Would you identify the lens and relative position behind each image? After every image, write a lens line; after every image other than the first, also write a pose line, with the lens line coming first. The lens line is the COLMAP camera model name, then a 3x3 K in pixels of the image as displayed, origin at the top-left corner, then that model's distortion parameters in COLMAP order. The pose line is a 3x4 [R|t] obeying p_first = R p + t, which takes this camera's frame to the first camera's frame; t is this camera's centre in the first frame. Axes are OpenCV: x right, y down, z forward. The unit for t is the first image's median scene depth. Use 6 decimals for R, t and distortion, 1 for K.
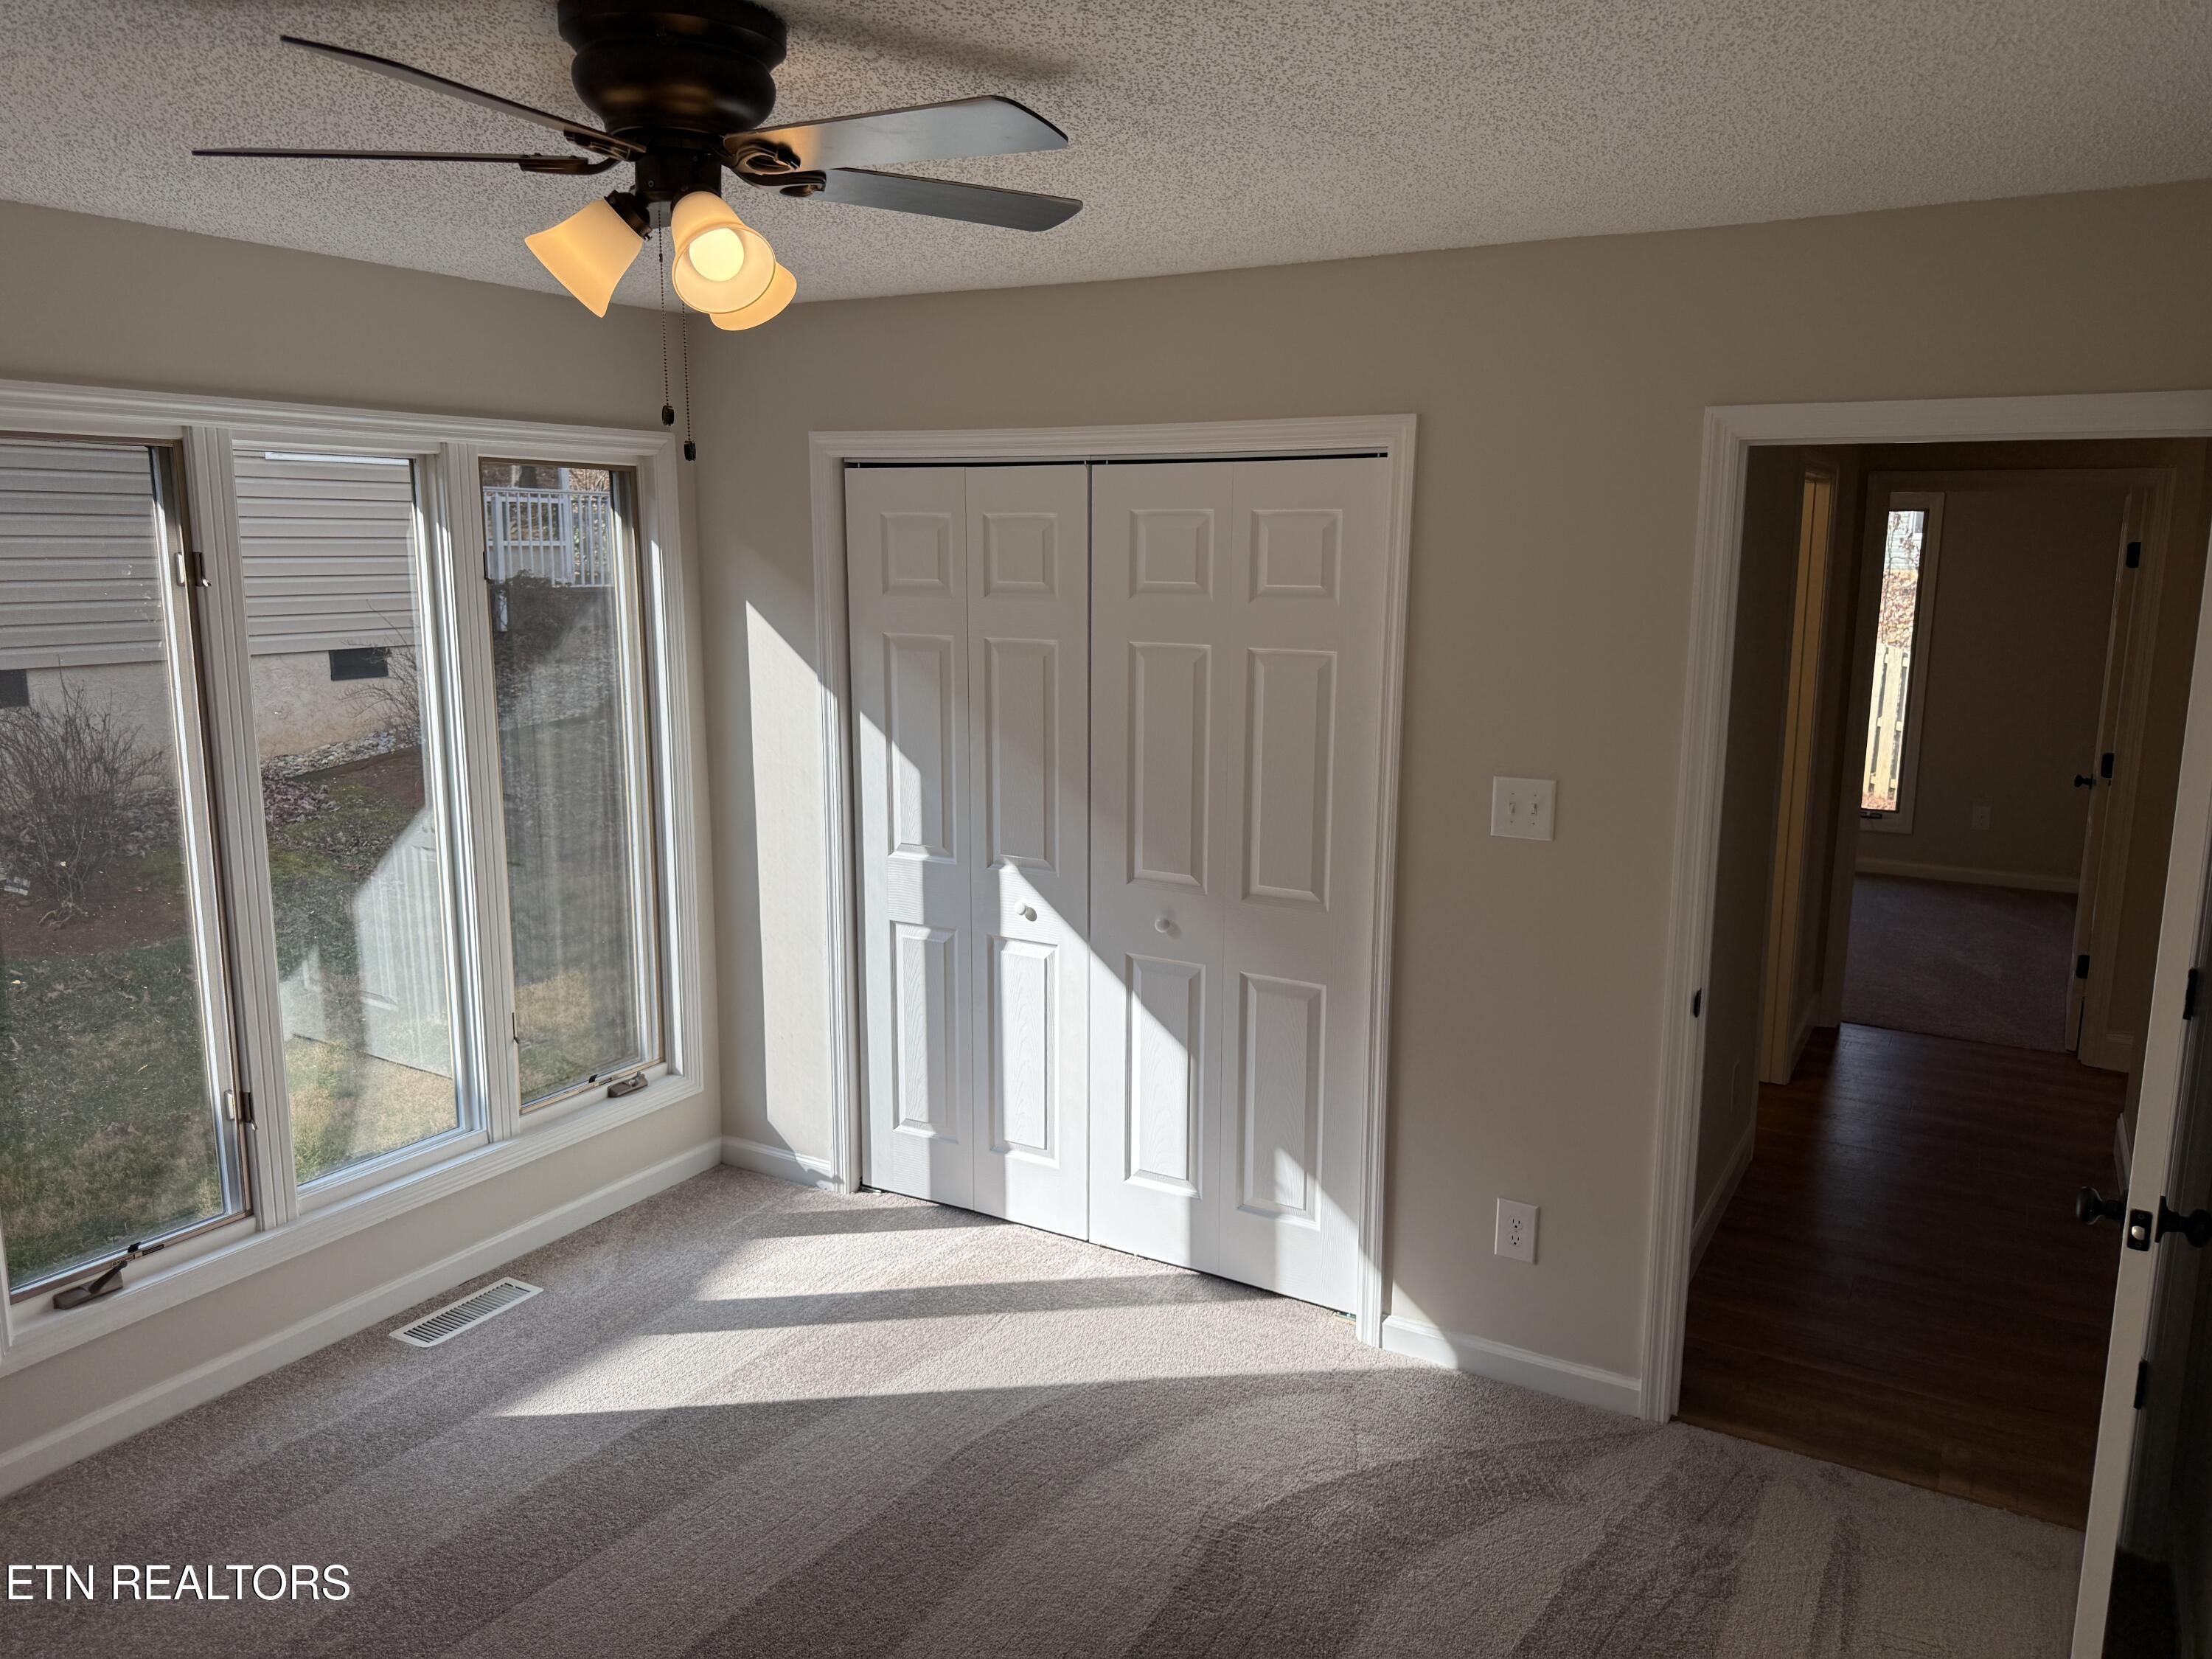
lens RADIAL K [[1565.4, 0, 1110.4], [0, 1565.4, 824.8], [0, 0, 1]] dist [0.038635, -0.042571]
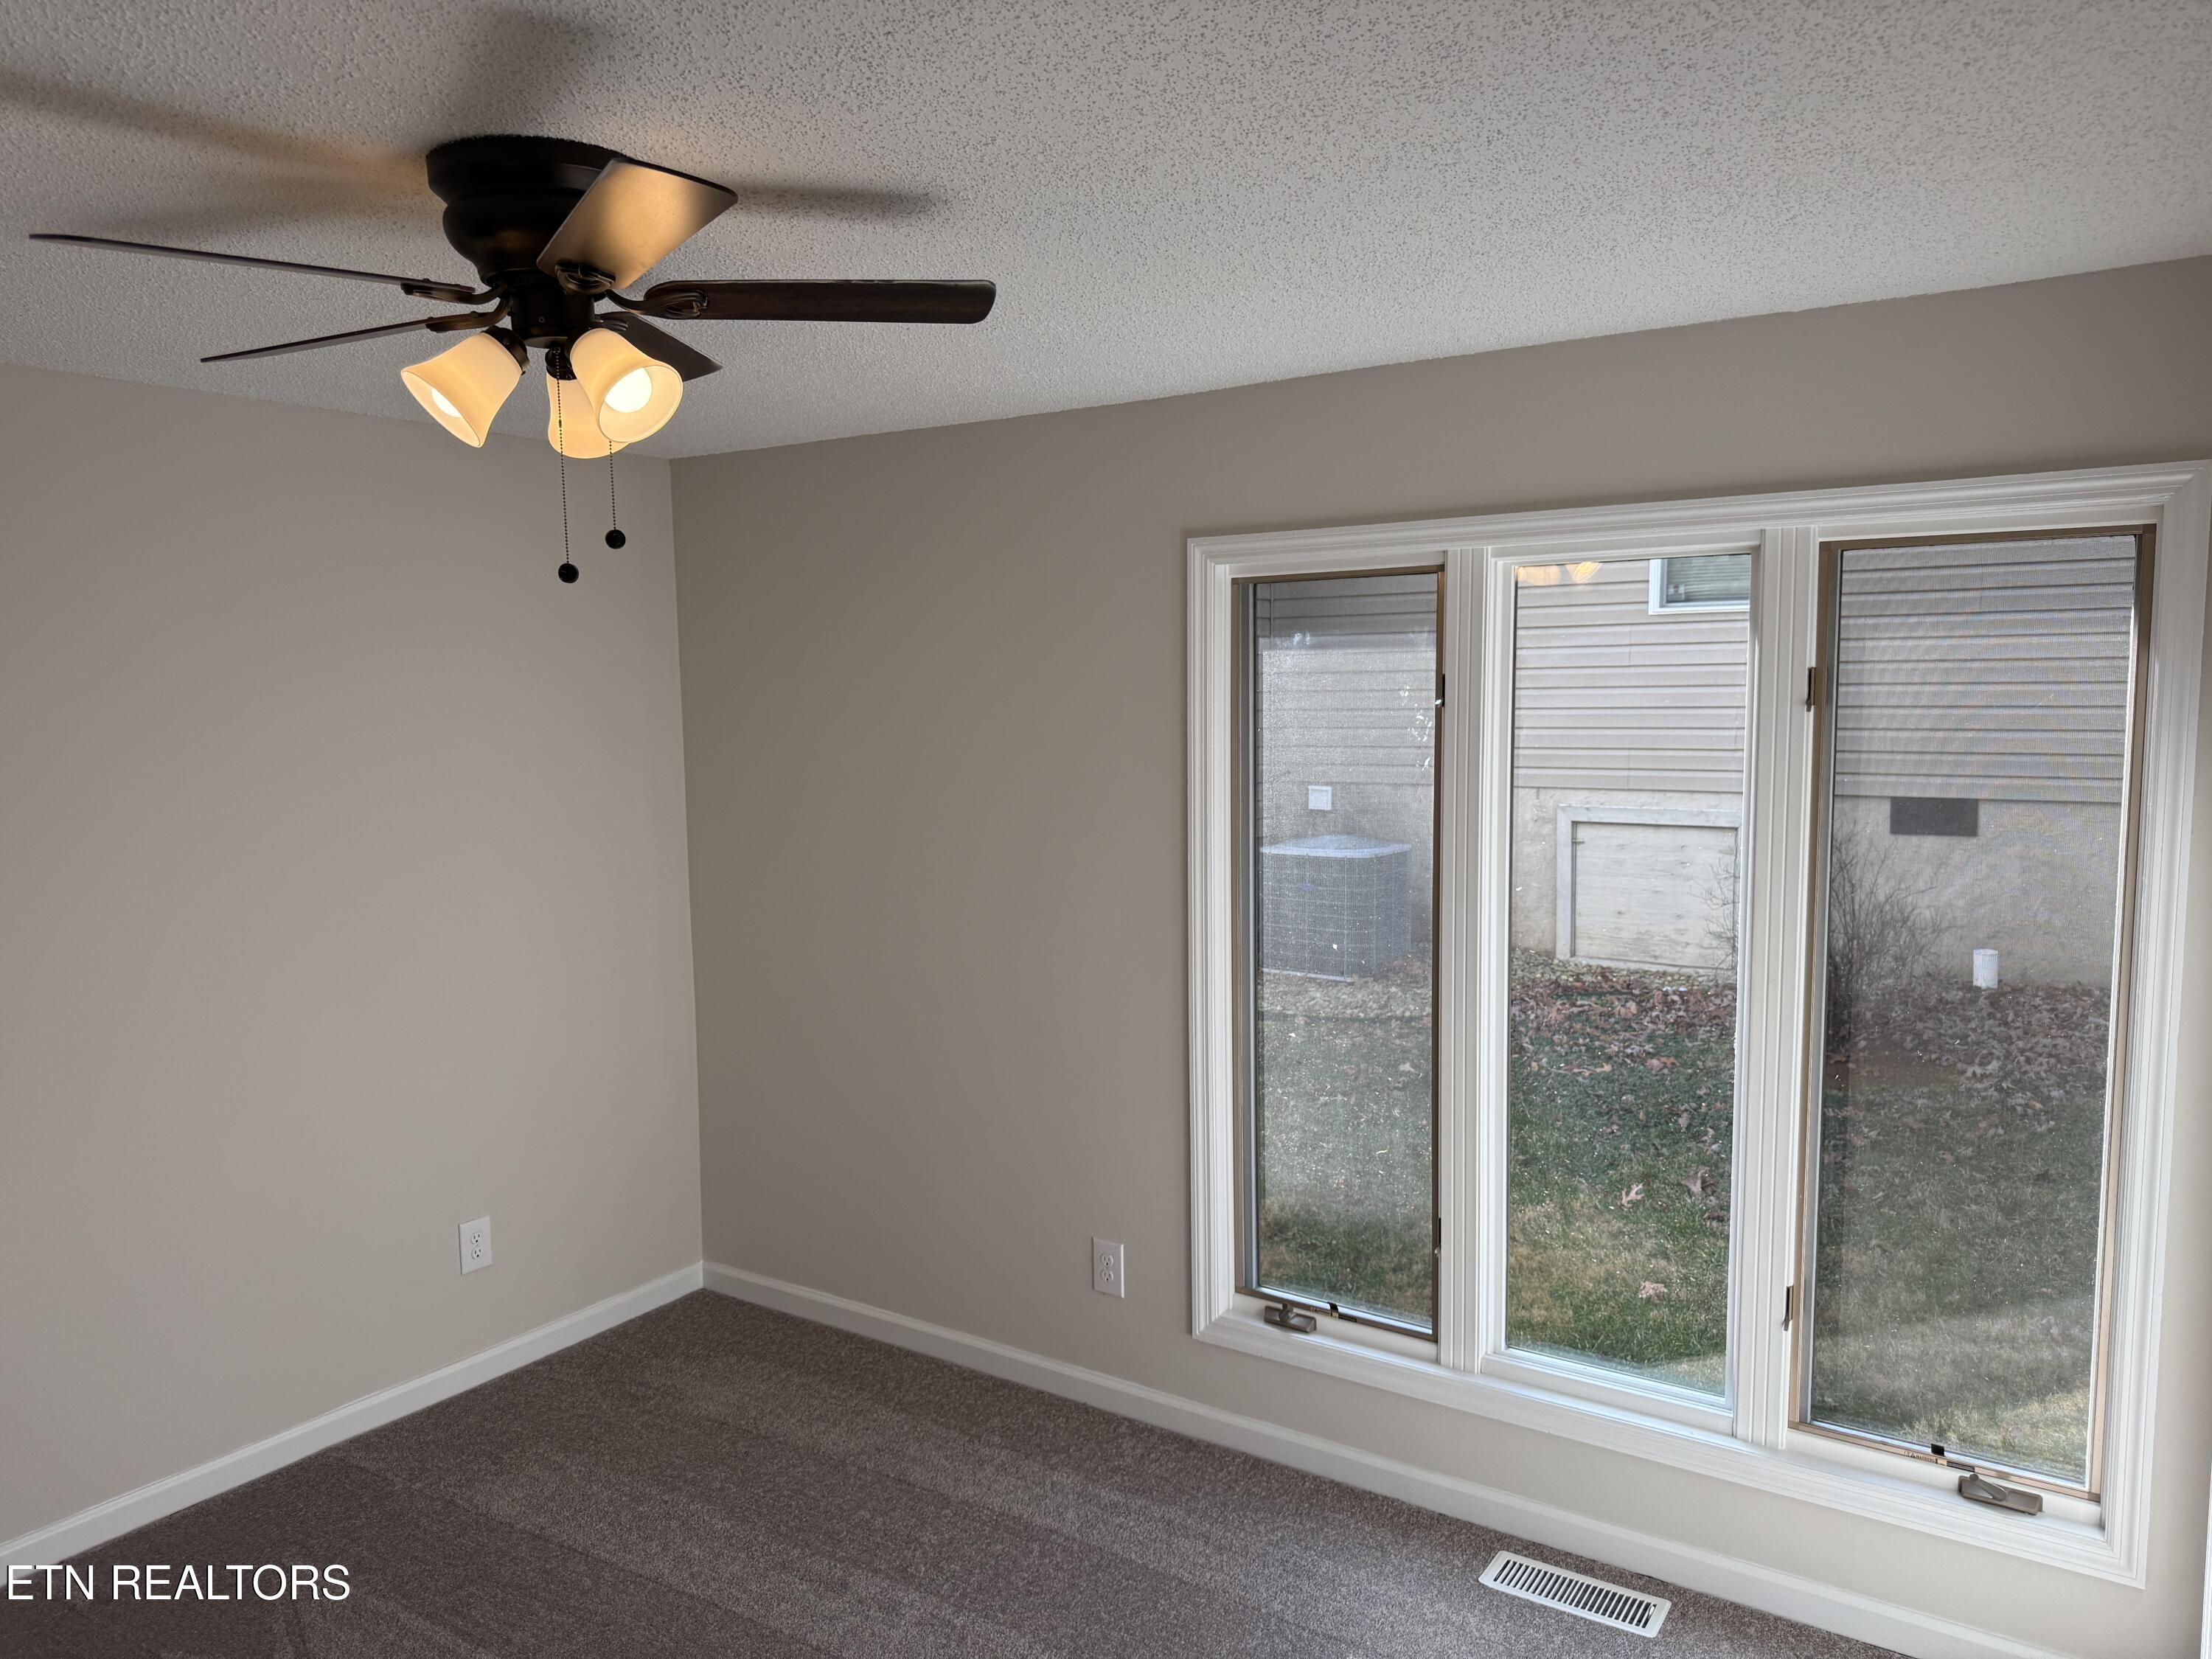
lens RADIAL K [[1505.2, 0, 1109.1], [0, 1505.2, 831.9], [0, 0, 1]] dist [-0.005334, -0.006291]
pose [[-0.044390, 0.097159, -0.994278, 0.341446], [-0.171286, 0.979781, 0.103390, -0.117891], [0.984221, 0.174896, -0.026850, 0.720443]]
